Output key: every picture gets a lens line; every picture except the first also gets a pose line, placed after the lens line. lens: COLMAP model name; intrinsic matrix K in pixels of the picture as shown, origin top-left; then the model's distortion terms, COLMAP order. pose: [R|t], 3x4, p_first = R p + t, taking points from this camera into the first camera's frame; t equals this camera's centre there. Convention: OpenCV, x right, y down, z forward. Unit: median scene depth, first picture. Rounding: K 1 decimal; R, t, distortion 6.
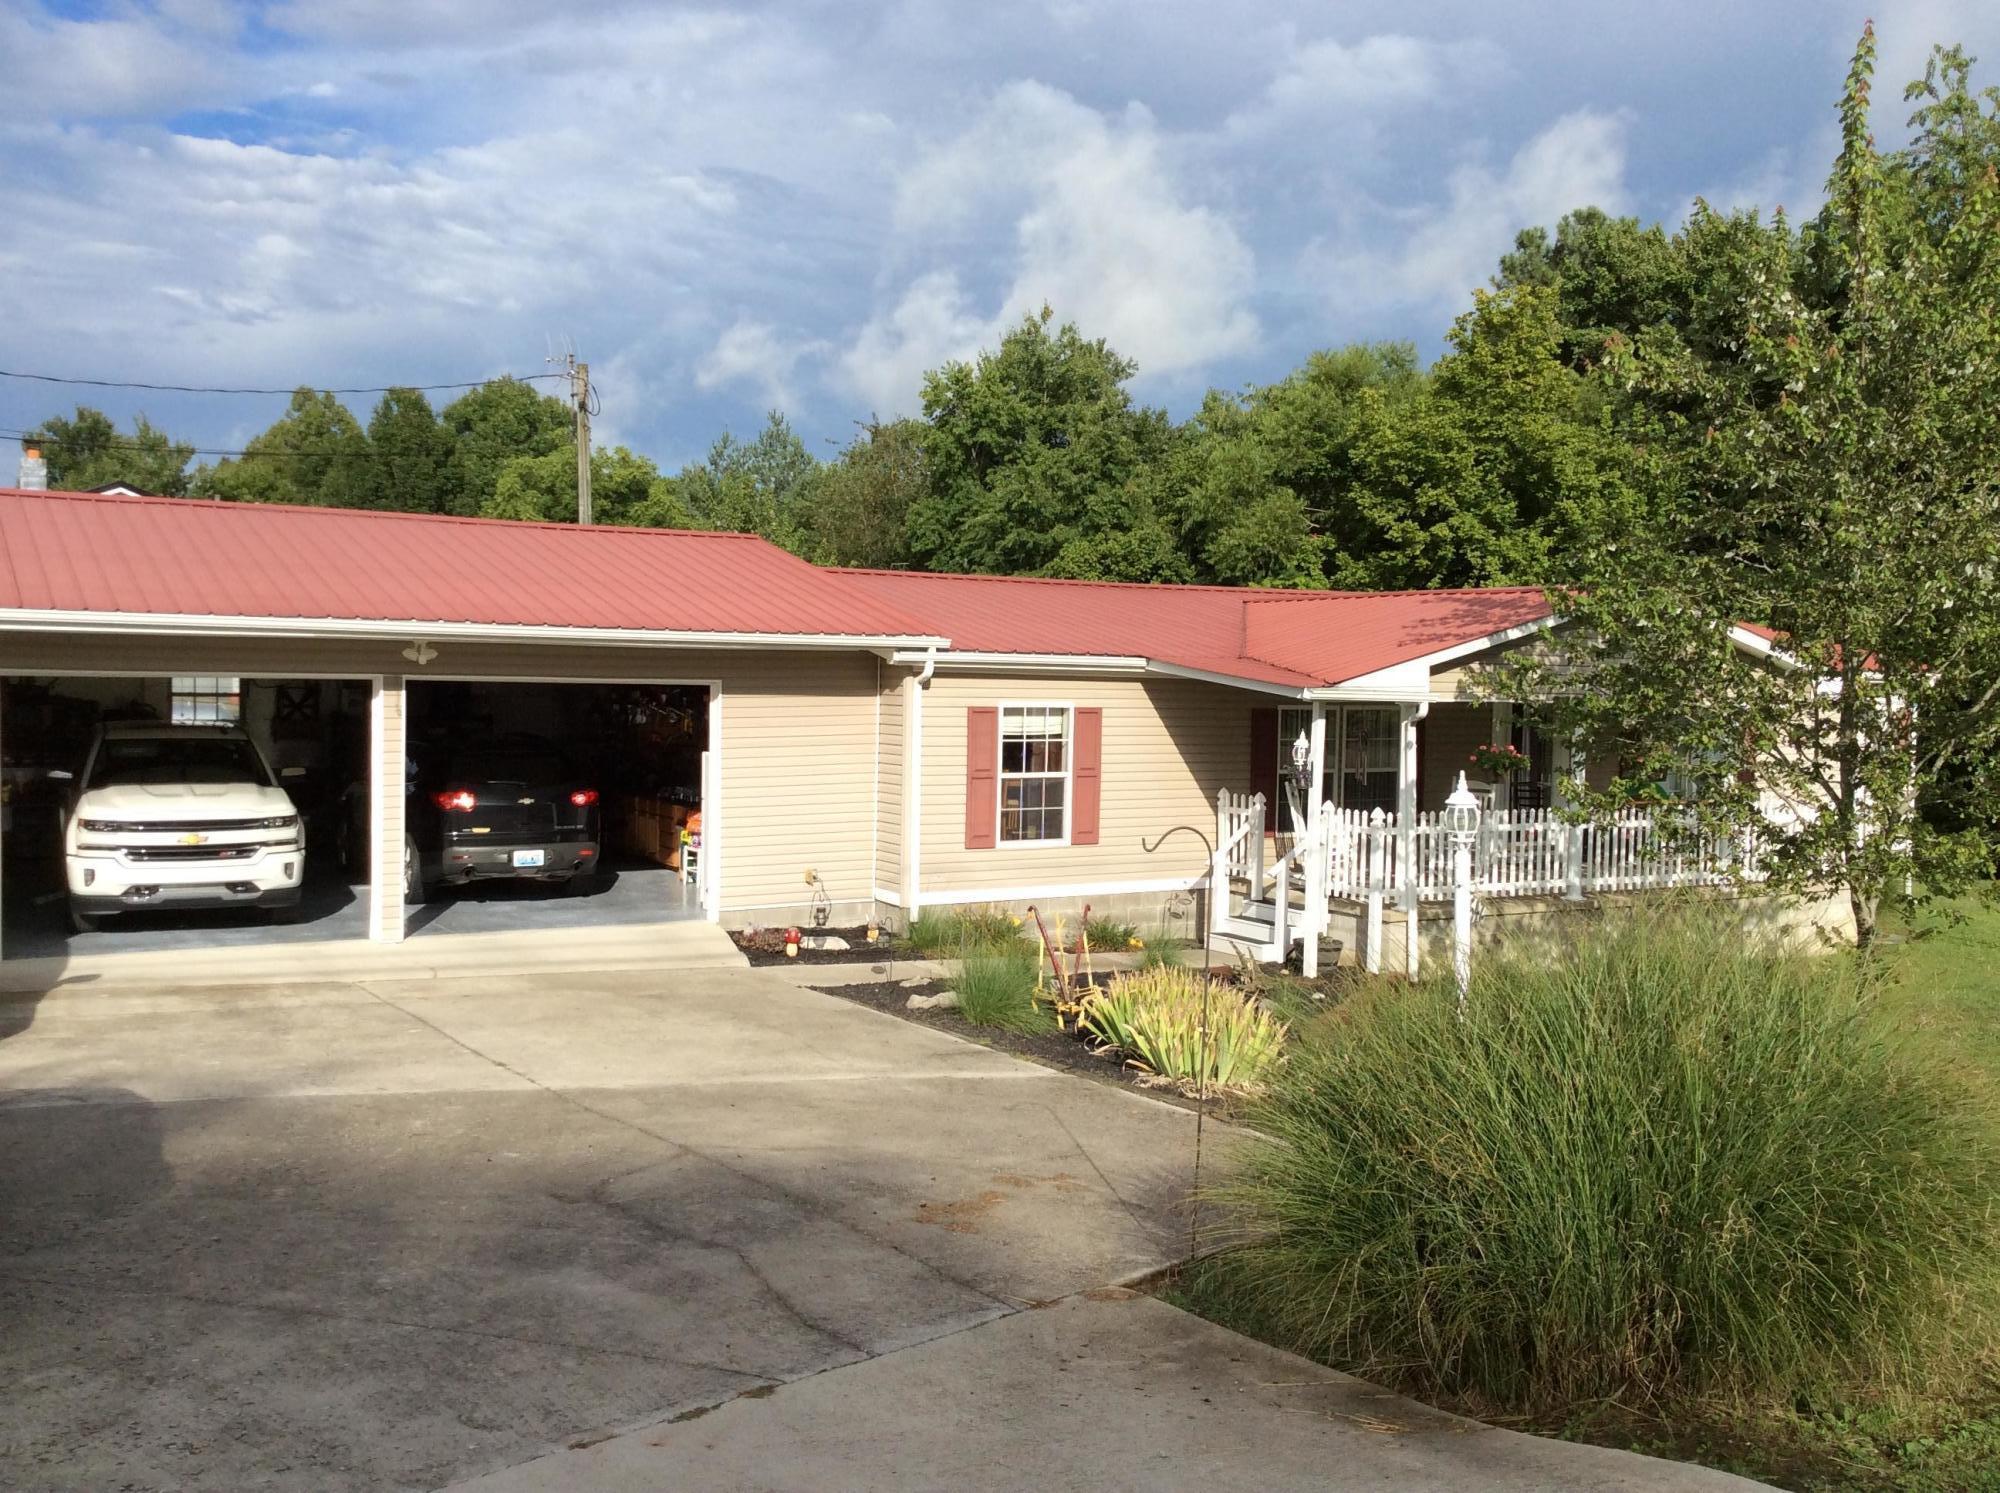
lens RADIAL K [[1900.1, 0, 946.4], [0, 1900.1, 715.6], [0, 0, 1]] dist [0.045902, 0.002096]
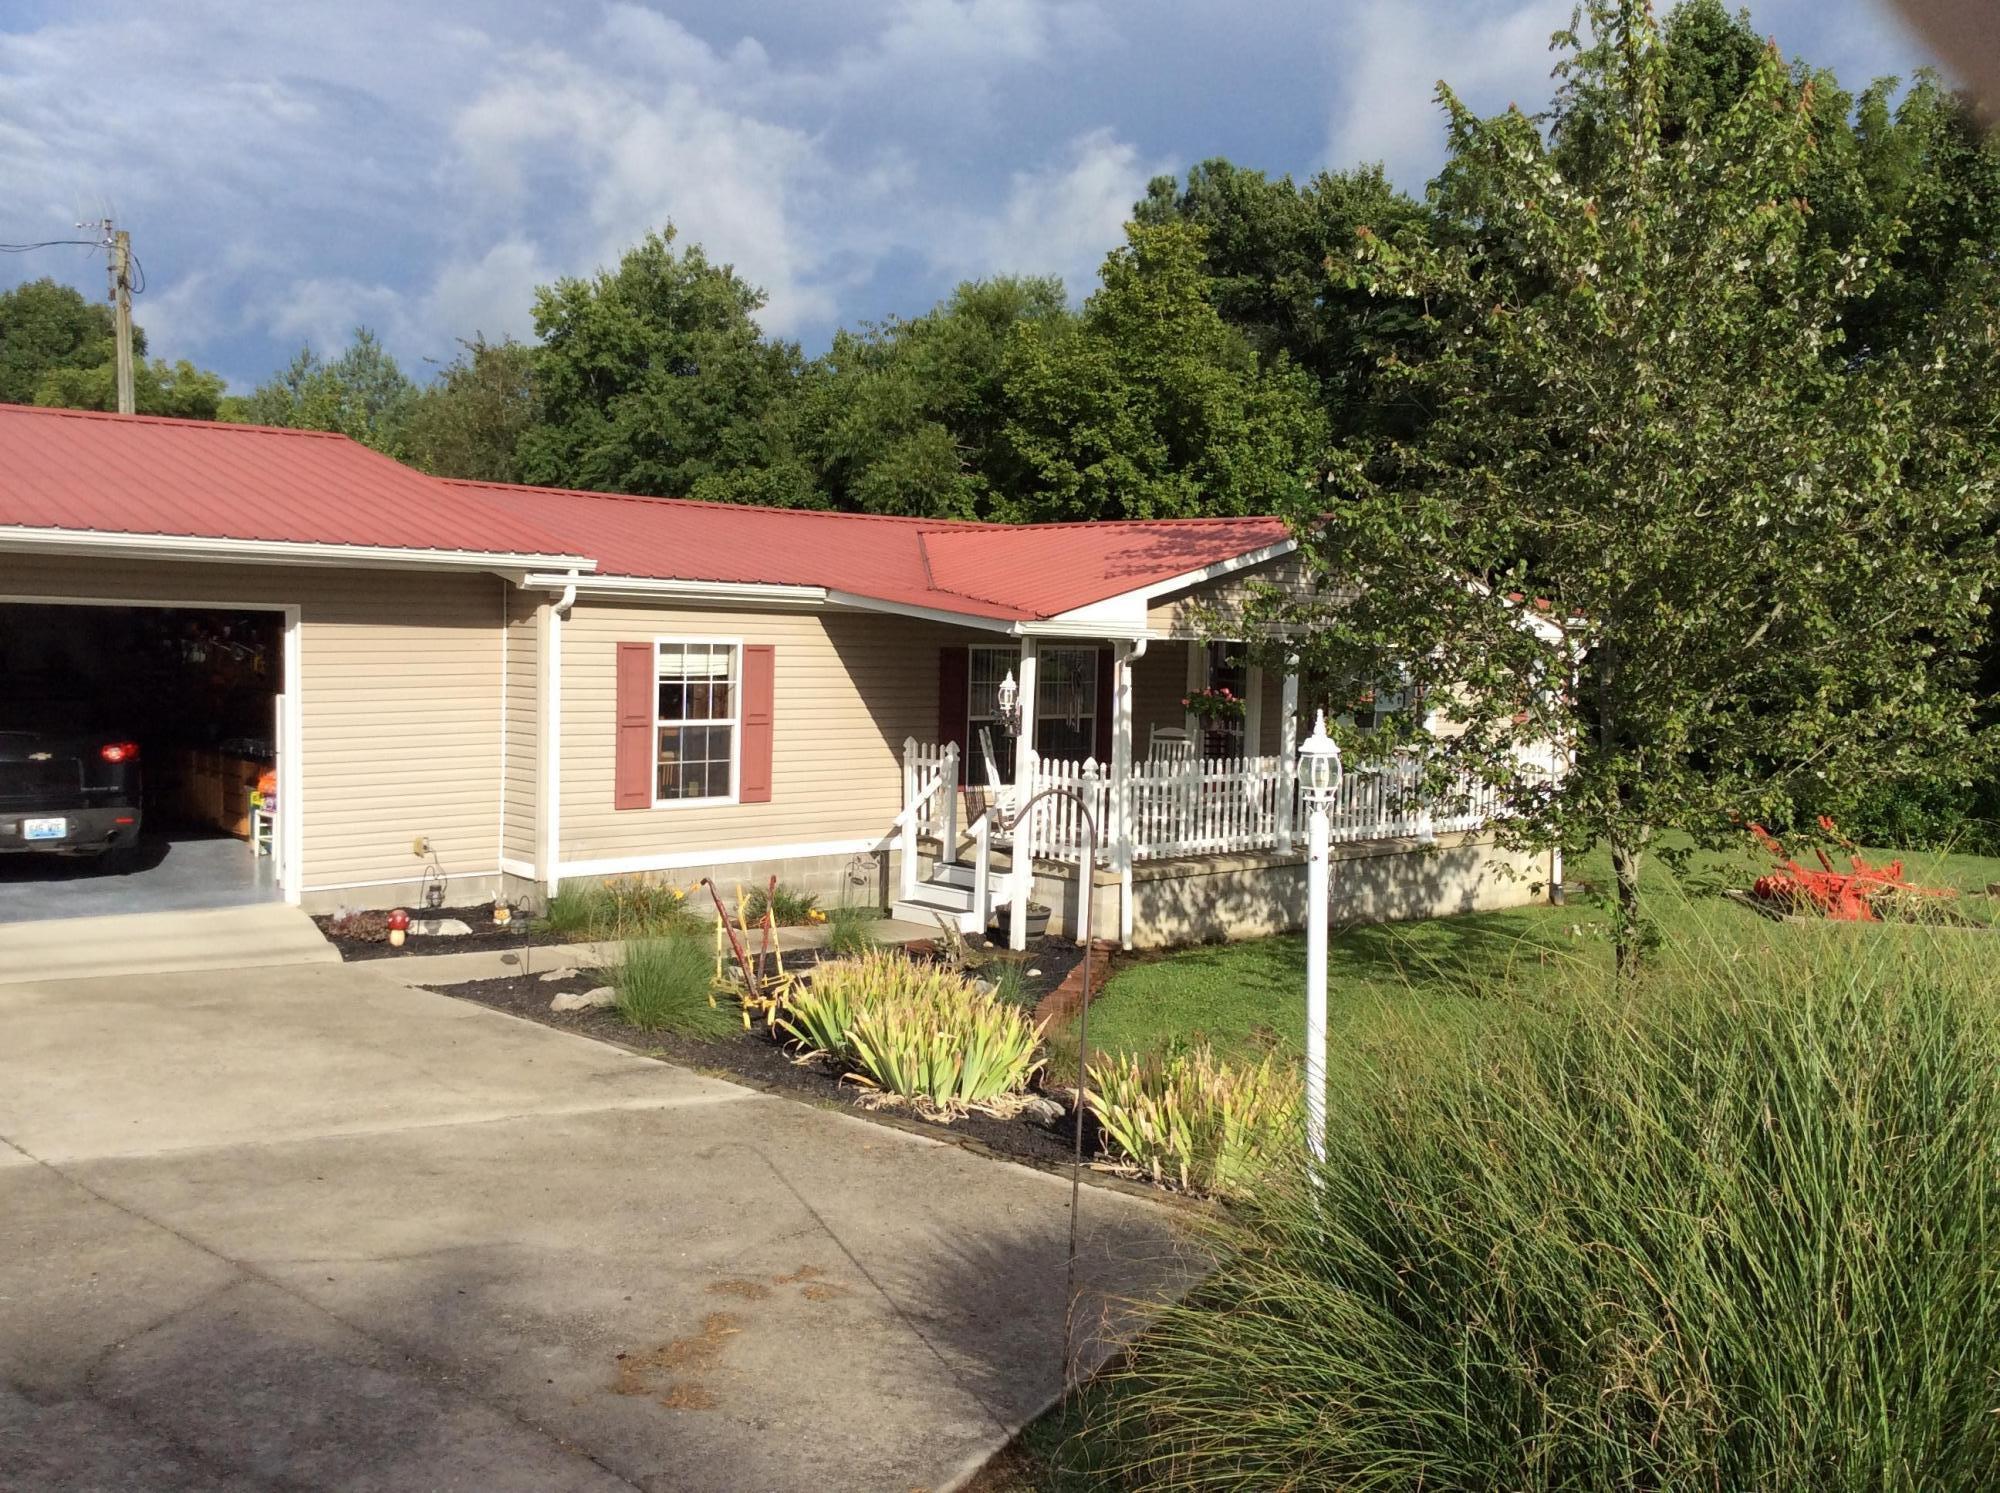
lens RADIAL K [[1815.0, 0, 1000.0], [0, 1815.0, 746.5], [0, 0, 1]] dist [0.146308, -0.342602]
pose [[0.970839, -0.005236, 0.239675, -0.017707], [-0.004792, 0.999138, 0.041237, 0.007413], [-0.239684, -0.041183, 0.969977, 0.167320]]
